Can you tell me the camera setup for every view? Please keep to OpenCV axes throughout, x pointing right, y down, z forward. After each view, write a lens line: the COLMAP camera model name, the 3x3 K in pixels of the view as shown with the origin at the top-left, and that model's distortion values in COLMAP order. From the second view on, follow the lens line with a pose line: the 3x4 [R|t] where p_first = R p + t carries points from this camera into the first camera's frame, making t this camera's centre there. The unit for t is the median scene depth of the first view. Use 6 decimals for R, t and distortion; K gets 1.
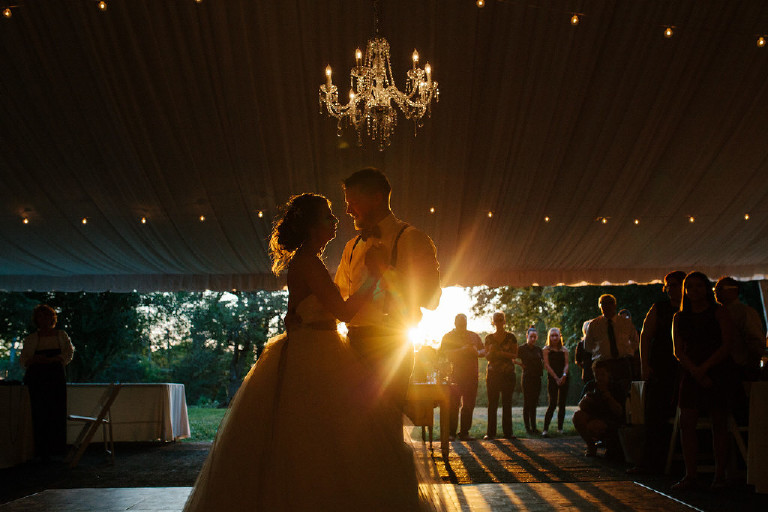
lens RADIAL K [[724.6, 0, 376.5], [0, 724.6, 253.9], [0, 0, 1]] dist [-0.030494, 0.000000]
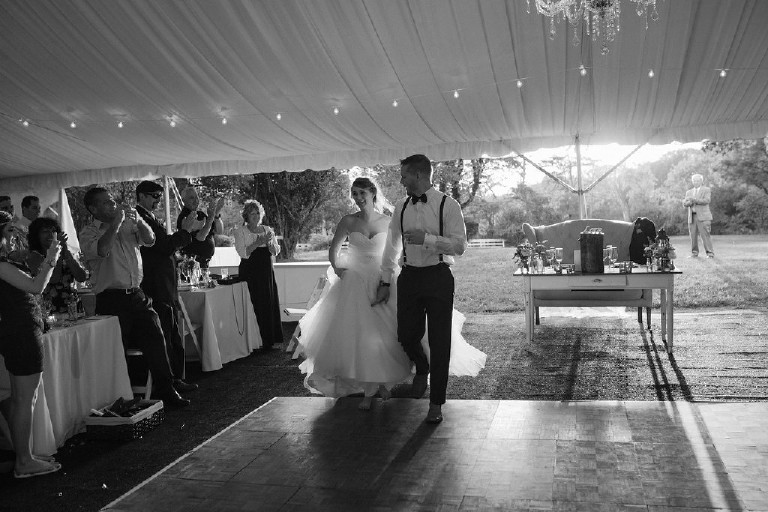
lens RADIAL K [[724.6, 0, 383.4], [0, 724.6, 254.6], [0, 0, 1]] dist [-0.030494, 0.000000]
pose [[0.966292, -0.027140, -0.256013, -0.032479], [0.086326, 0.971014, 0.222891, -0.122108], [0.242543, -0.237478, 0.940626, 0.101559]]
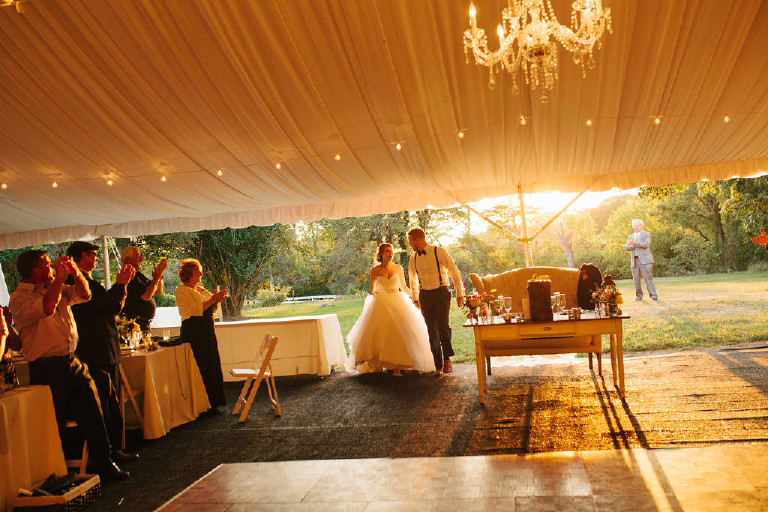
lens RADIAL K [[724.6, 0, 386.8], [0, 724.6, 255.9], [0, 0, 1]] dist [-0.030494, 0.000000]
pose [[0.981022, -0.074981, -0.178809, -0.034938], [0.104334, 0.981446, 0.160866, -0.118586], [0.163430, -0.176469, 0.970644, 0.130939]]
